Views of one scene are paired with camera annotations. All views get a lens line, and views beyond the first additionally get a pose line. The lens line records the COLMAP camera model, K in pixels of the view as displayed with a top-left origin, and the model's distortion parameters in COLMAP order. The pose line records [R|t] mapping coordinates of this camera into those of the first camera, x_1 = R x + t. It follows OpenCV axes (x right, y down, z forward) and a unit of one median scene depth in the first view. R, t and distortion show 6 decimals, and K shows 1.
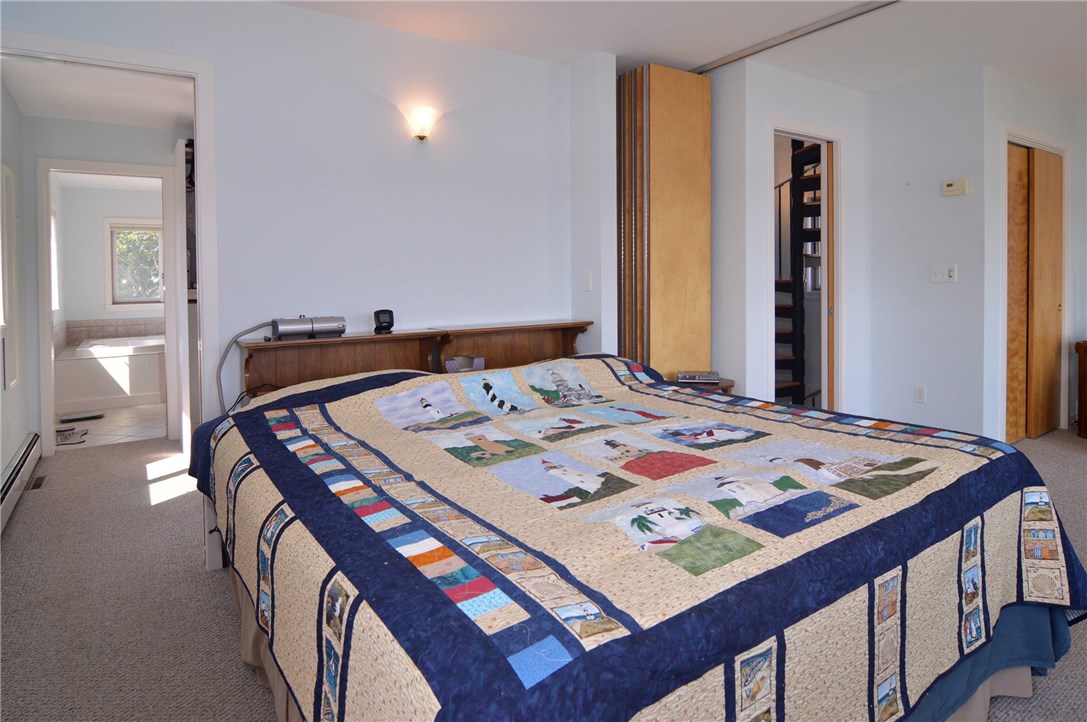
lens RADIAL K [[629.6, 0, 543.1], [0, 629.6, 327.8], [0, 0, 1]] dist [-0.000419, -0.018024]
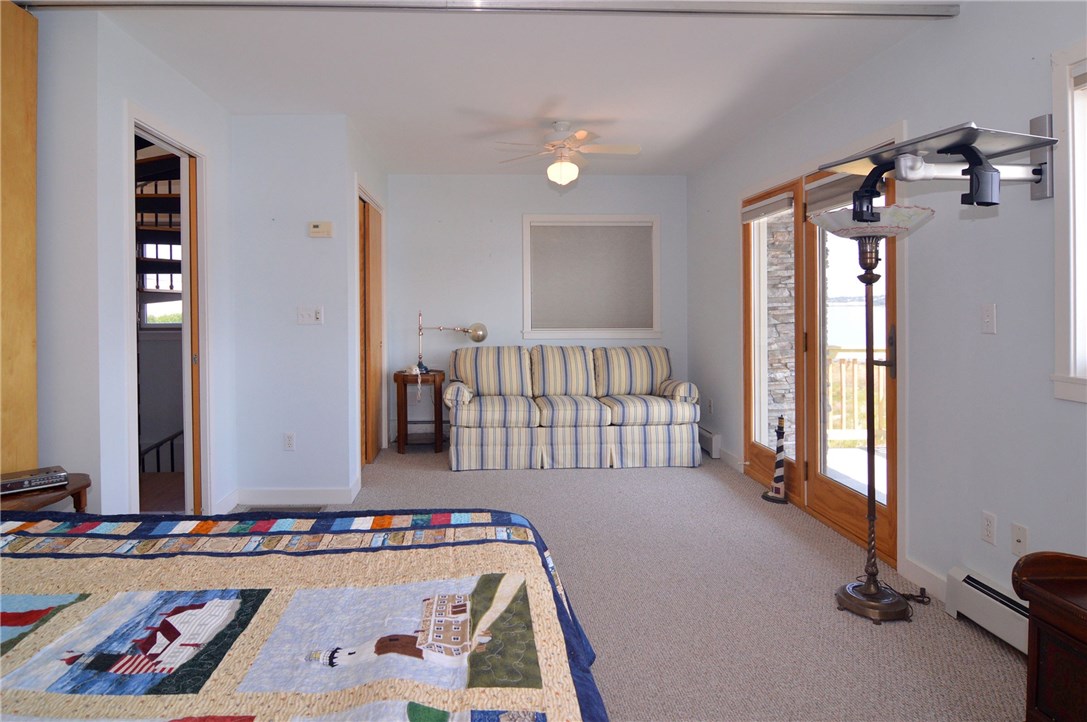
lens RADIAL K [[629.6, 0, 543.1], [0, 629.6, 327.8], [0, 0, 1]] dist [-0.000419, -0.018024]
pose [[0.526261, -0.007553, 0.850289, -0.006308], [0.054448, 0.998208, -0.024832, -0.023938], [-0.848578, 0.059364, 0.525729, 0.183861]]
